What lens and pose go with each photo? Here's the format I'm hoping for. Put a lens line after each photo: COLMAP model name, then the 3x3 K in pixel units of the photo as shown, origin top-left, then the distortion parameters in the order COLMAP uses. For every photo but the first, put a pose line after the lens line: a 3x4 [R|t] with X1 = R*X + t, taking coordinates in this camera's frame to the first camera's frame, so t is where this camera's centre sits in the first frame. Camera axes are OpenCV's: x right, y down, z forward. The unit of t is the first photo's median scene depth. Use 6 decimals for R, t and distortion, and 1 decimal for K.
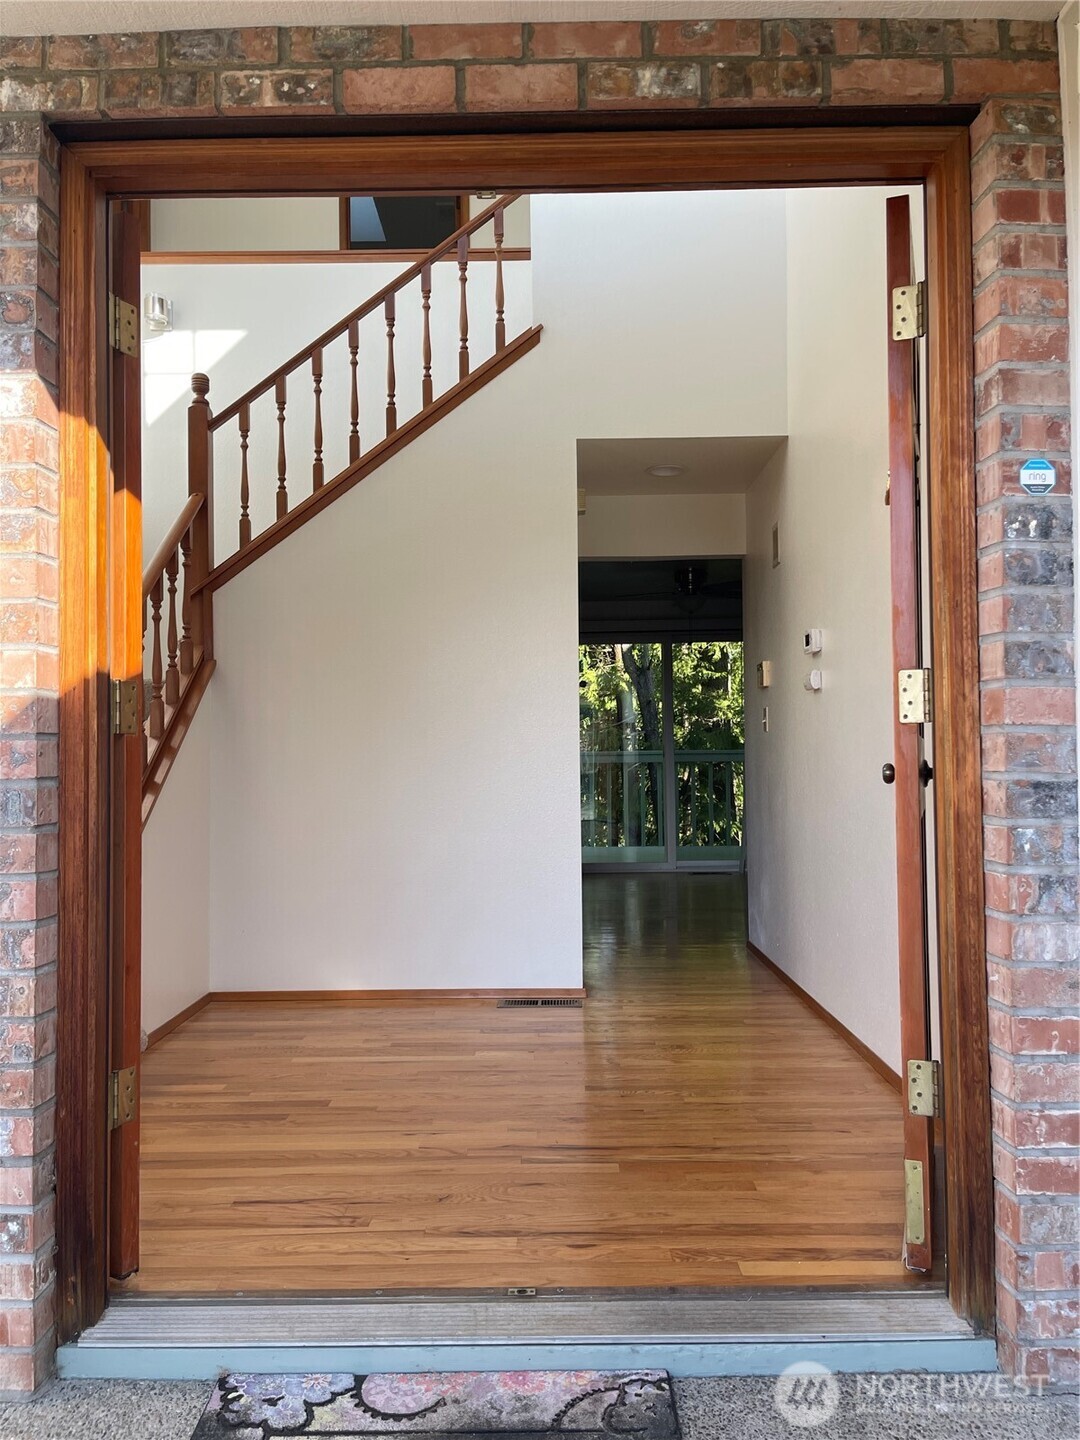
lens RADIAL K [[1093.1, 0, 535.0], [0, 1093.1, 716.5], [0, 0, 1]] dist [0.064772, -0.080999]
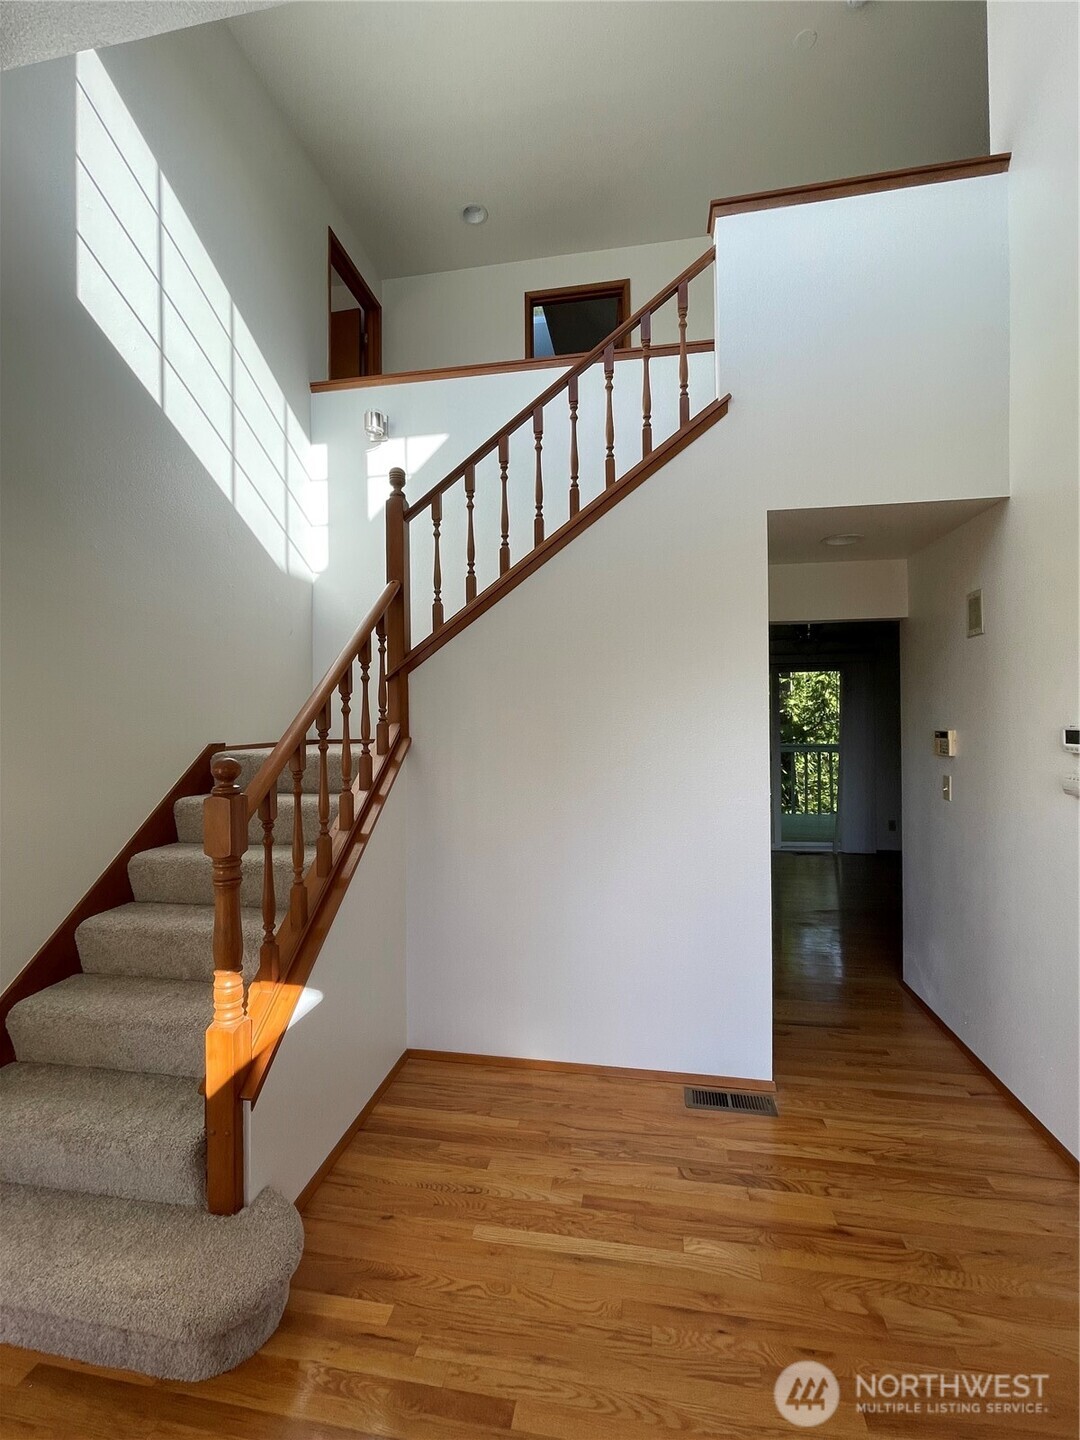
lens RADIAL K [[632.1, 0, 538.9], [0, 632.1, 710.9], [0, 0, 1]] dist [0.010853, -0.000303]
pose [[0.987357, 0.001941, -0.158503, -0.069782], [0.003578, 0.999397, 0.034527, -0.095910], [0.158475, -0.034657, 0.986755, 0.406818]]
